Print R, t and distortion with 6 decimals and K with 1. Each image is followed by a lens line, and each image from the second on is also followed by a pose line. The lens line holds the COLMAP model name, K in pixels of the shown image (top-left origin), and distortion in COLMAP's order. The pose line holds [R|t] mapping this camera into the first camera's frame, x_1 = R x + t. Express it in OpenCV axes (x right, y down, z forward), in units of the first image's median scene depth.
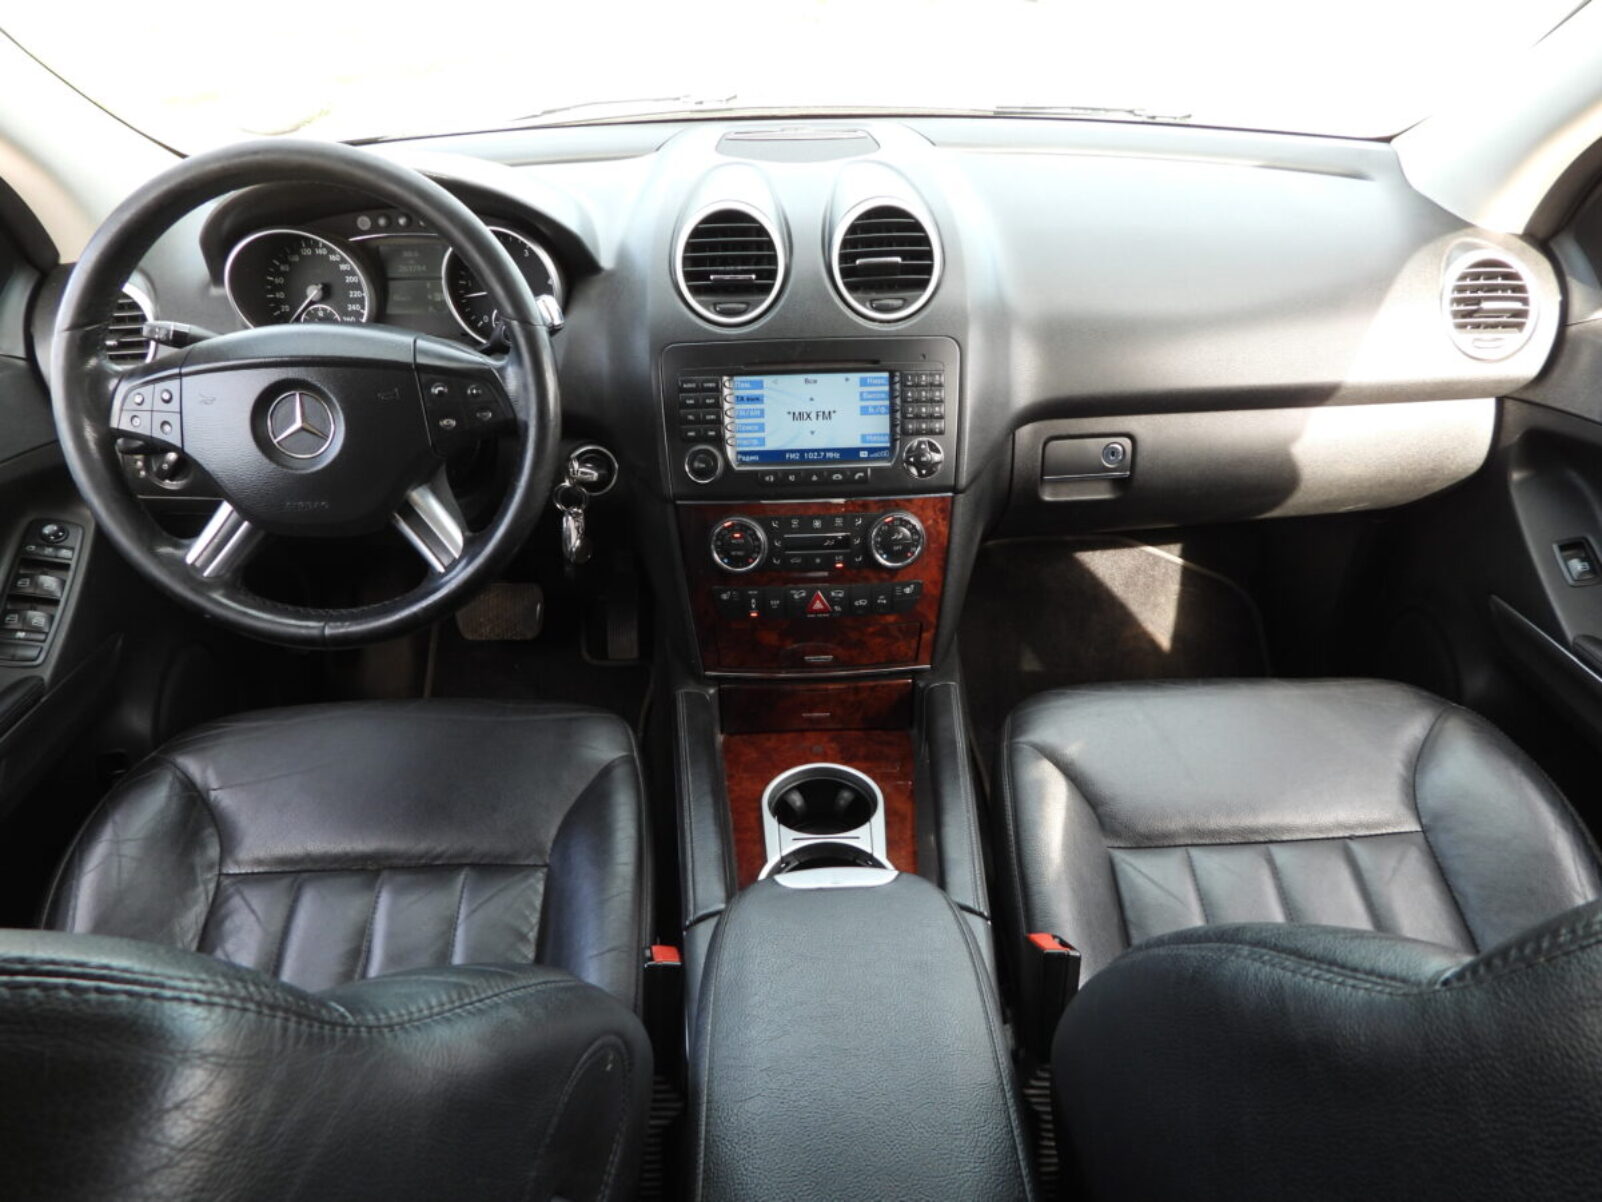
lens RADIAL K [[1173.7, 0, 801.0], [0, 1173.7, 601.0], [0, 0, 1]] dist [-0.007493, 0.005246]
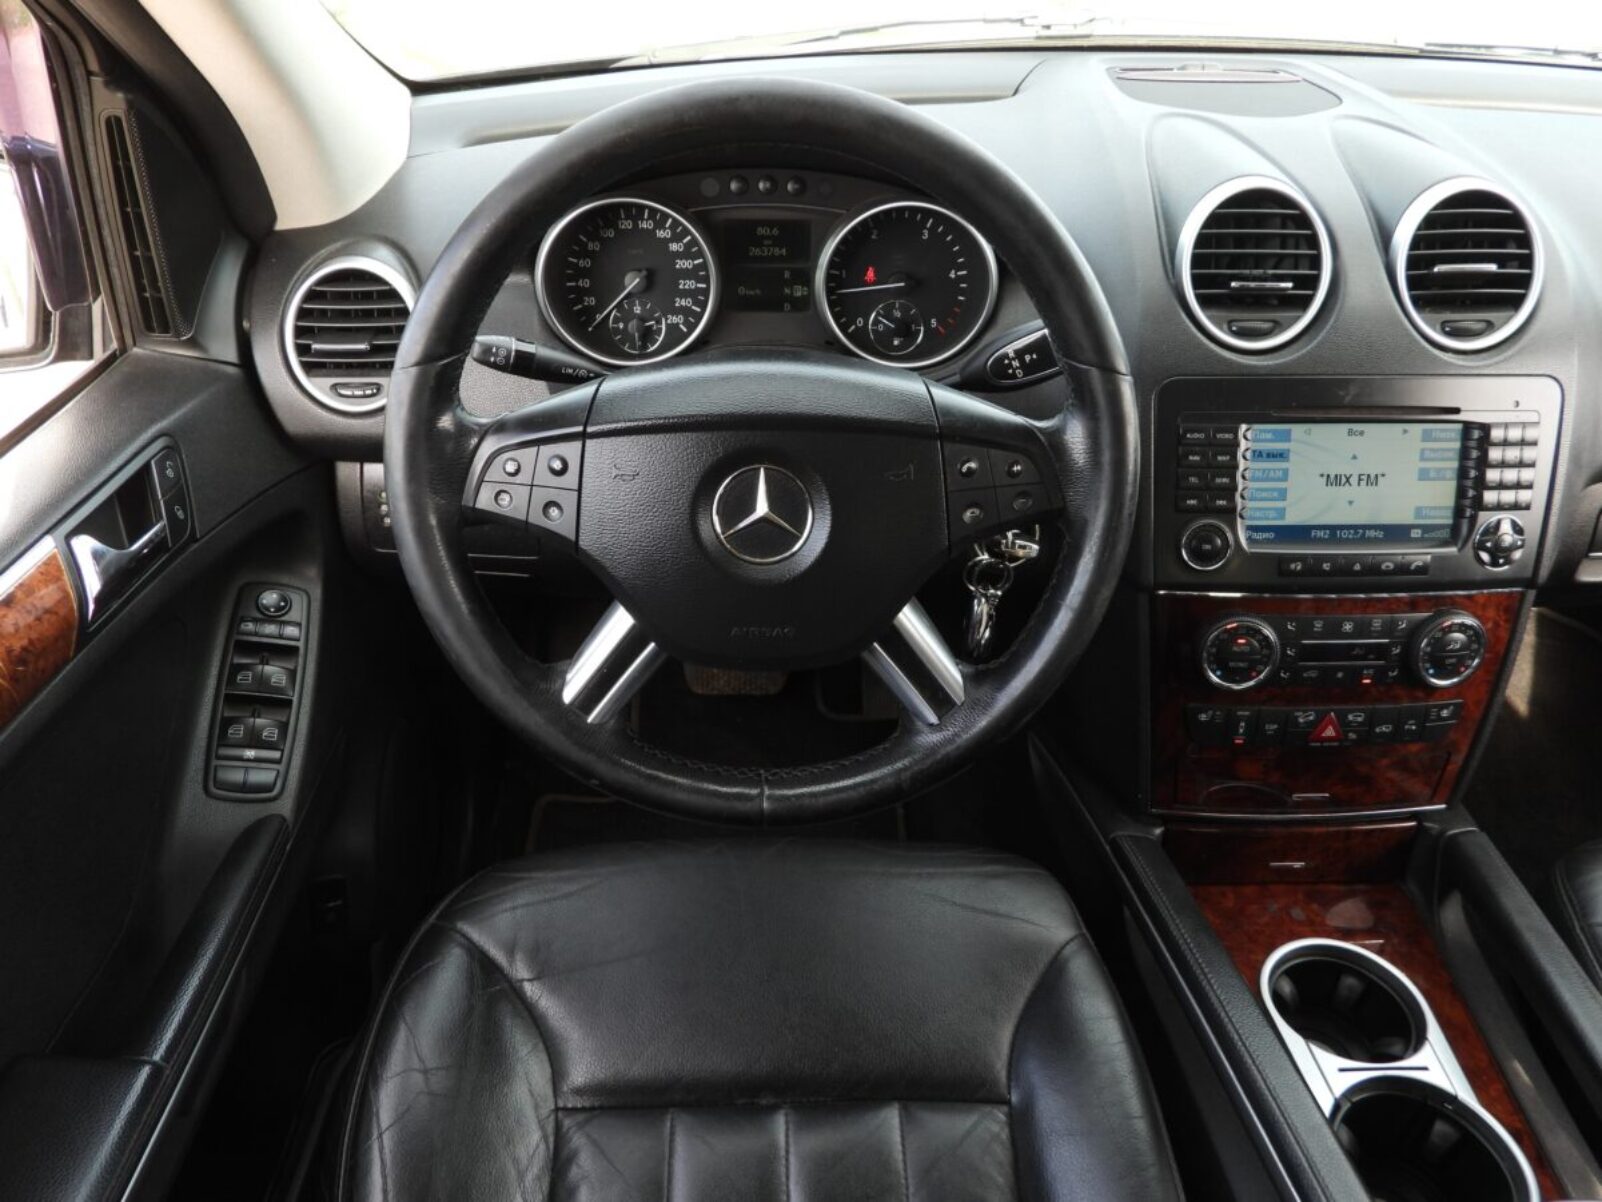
lens RADIAL K [[1209.0, 0, 801.0], [0, 1209.0, 601.0], [0, 0, 1]] dist [-0.006934, 0.002318]
pose [[0.999612, 0.022703, 0.016109, -0.340126], [-0.023485, 0.998465, 0.050164, -0.111757], [-0.014946, -0.050523, 0.998611, 0.253505]]
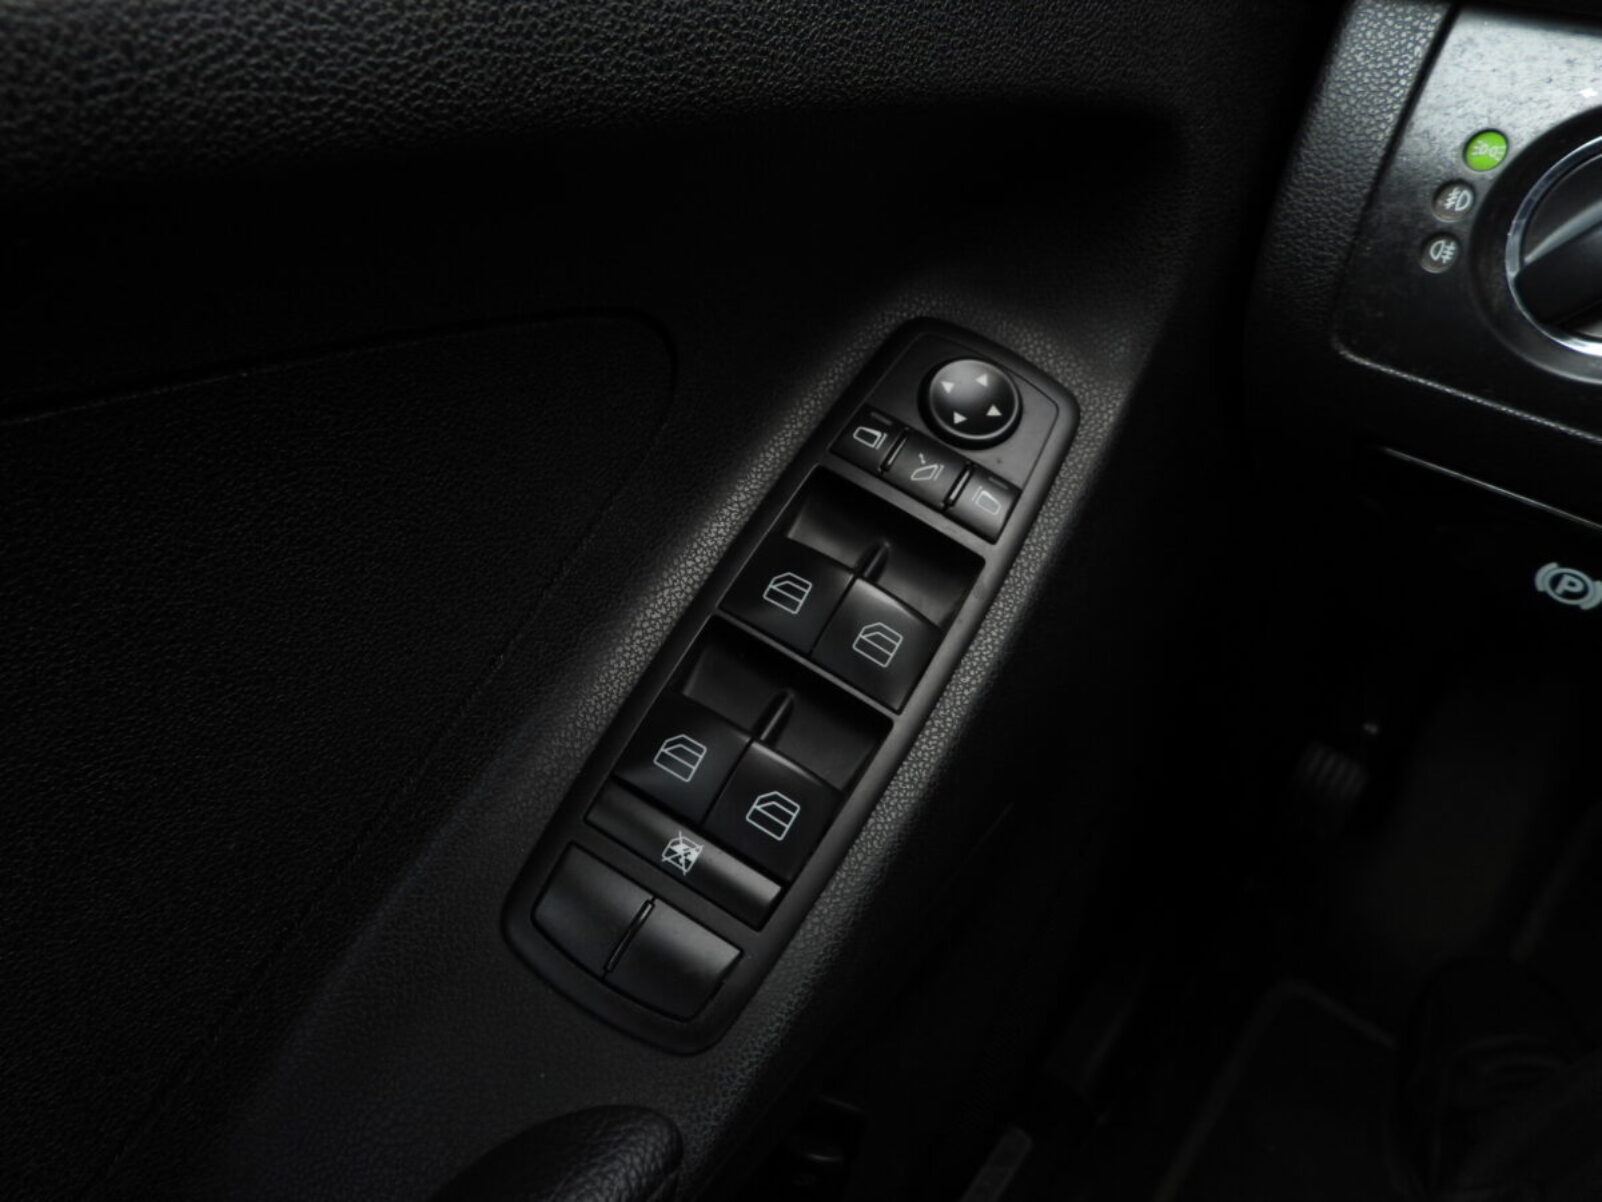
lens RADIAL K [[1209.0, 0, 801.0], [0, 1209.0, 601.0], [0, 0, 1]] dist [-0.006934, 0.002318]
pose [[0.771117, 0.410521, -0.486675, -0.566326], [-0.353153, 0.911793, 0.209561, -0.063883], [0.529776, 0.010274, 0.848075, 0.831336]]
